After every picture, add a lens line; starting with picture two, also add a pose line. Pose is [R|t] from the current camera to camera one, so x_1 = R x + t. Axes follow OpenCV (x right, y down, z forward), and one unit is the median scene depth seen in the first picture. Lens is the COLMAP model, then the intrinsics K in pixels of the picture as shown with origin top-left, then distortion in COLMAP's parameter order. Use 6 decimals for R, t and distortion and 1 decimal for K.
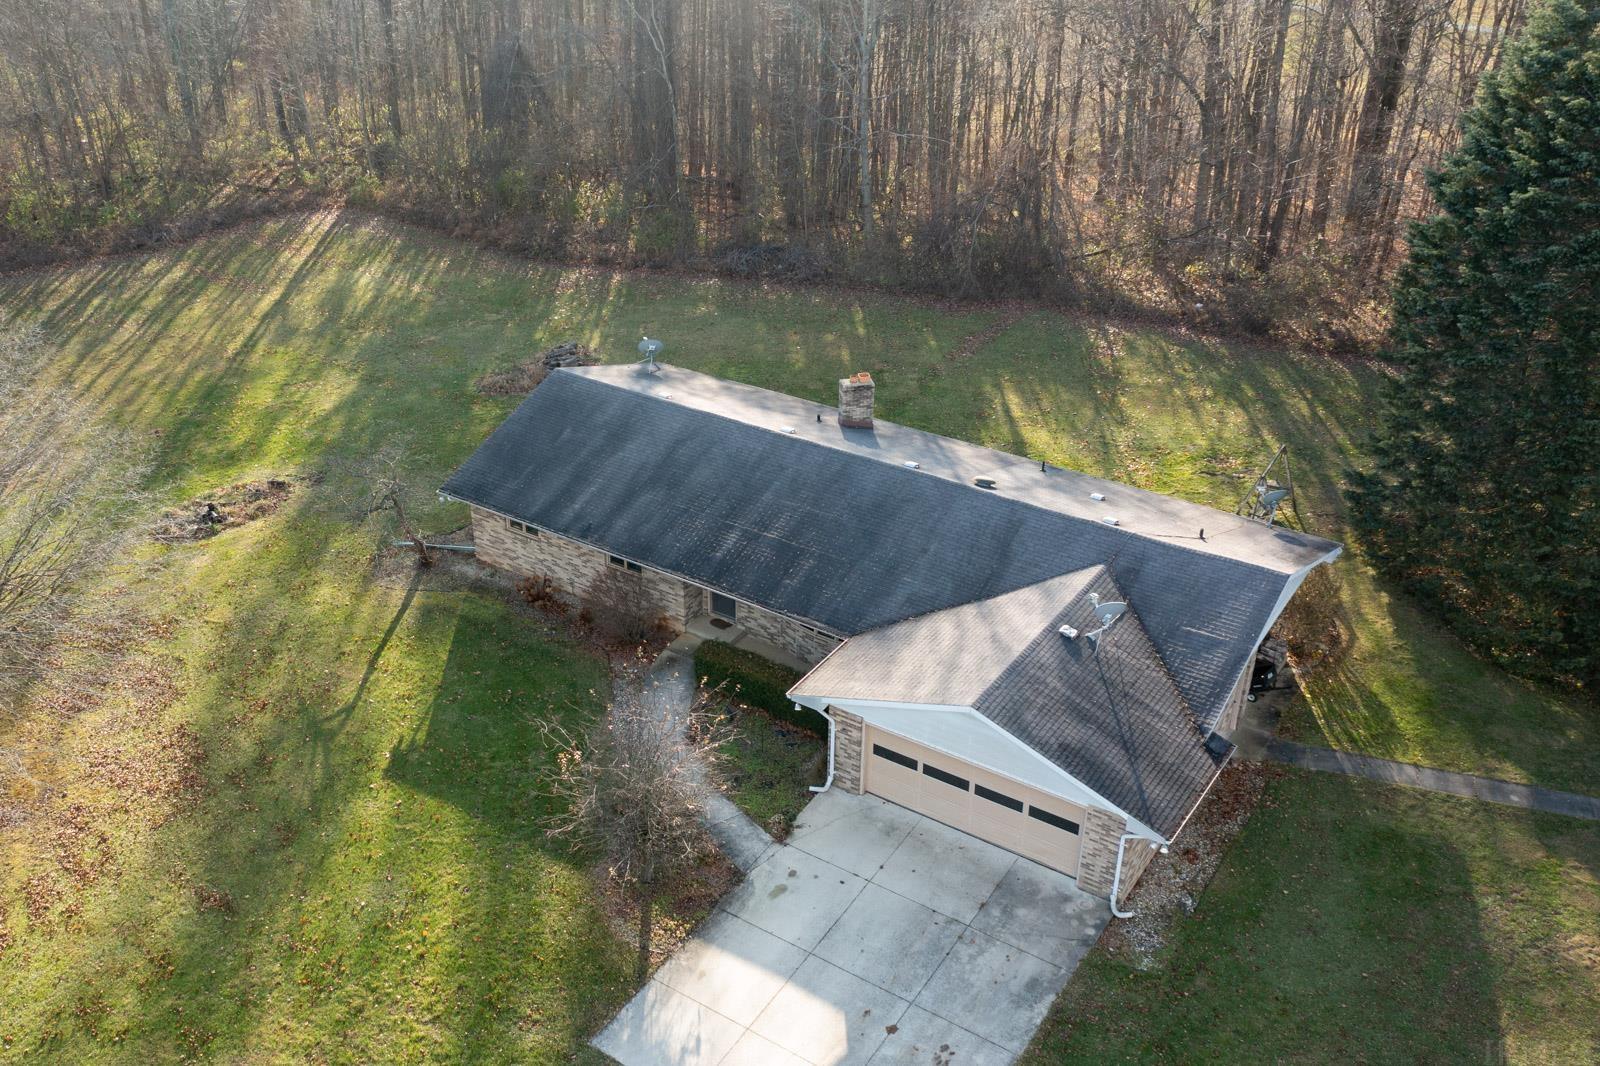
lens RADIAL K [[1502.8, 0, 800.0], [0, 1502.8, 533.0], [0, 0, 1]] dist [0.008929, 0.007182]
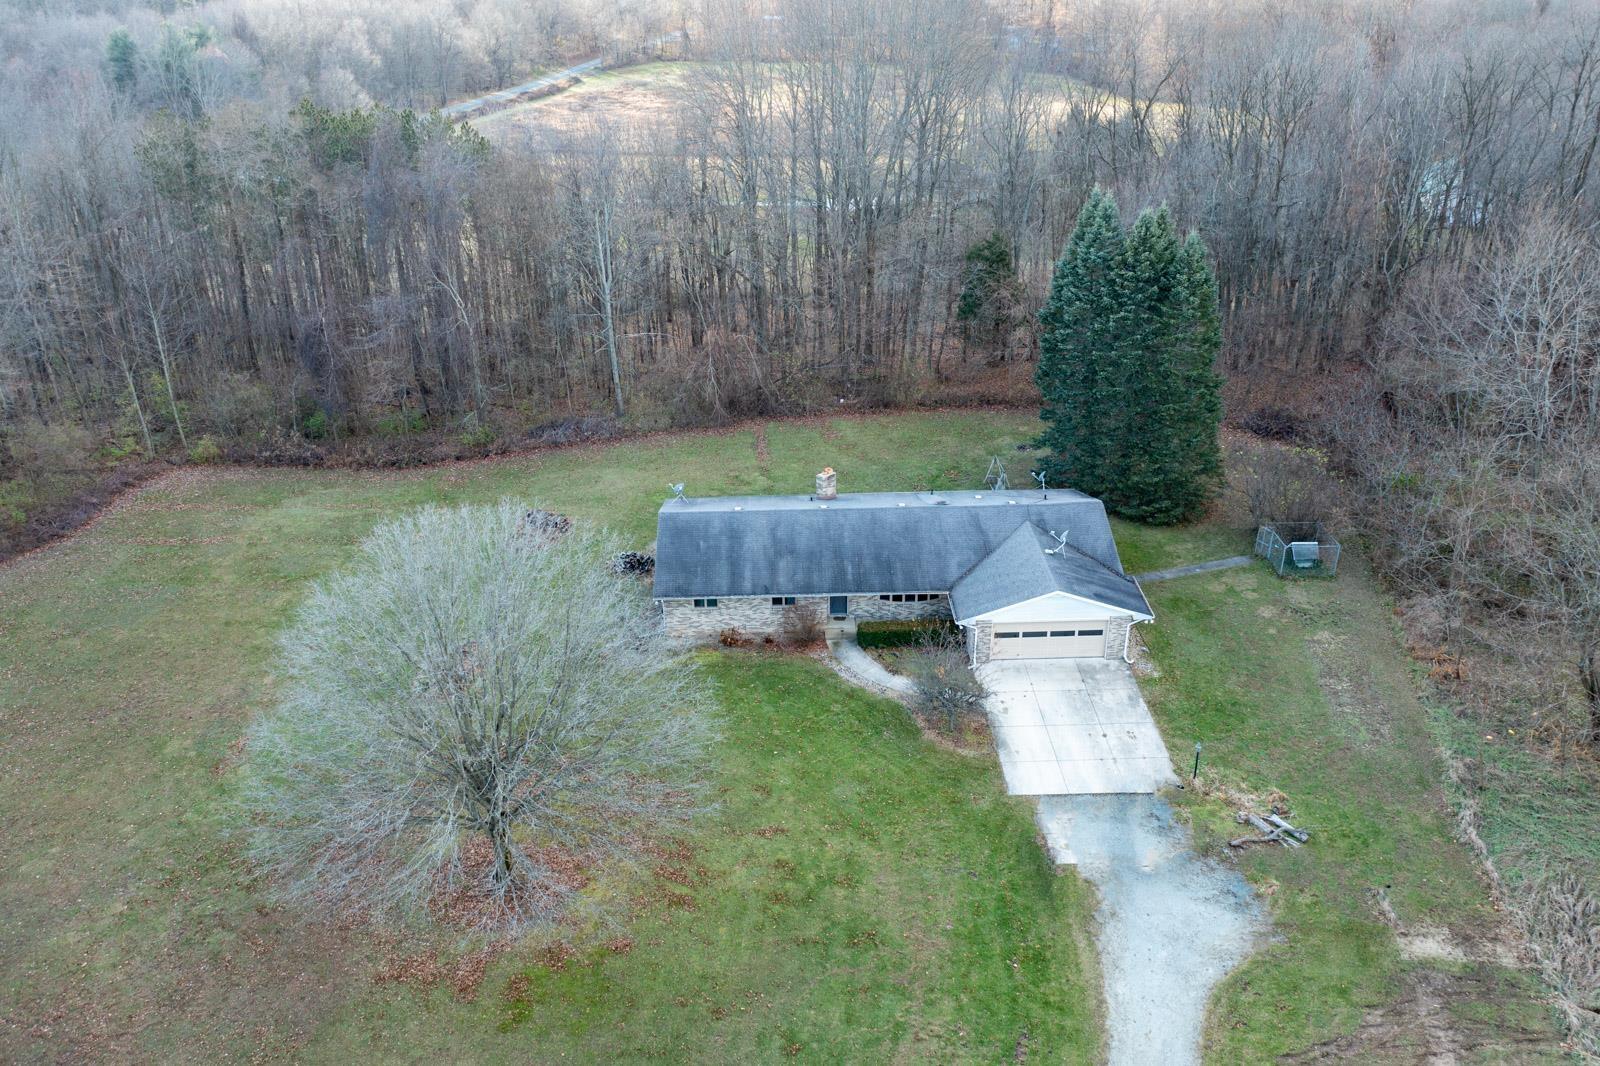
lens RADIAL K [[1314.0, 0, 800.0], [0, 1314.0, 533.0], [0, 0, 1]] dist [0.015494, 0.003999]
pose [[0.765693, -0.248833, 0.593124, -1.141775], [0.288770, 0.956968, 0.028688, -0.108939], [-0.574739, 0.149311, 0.804600, -0.262882]]
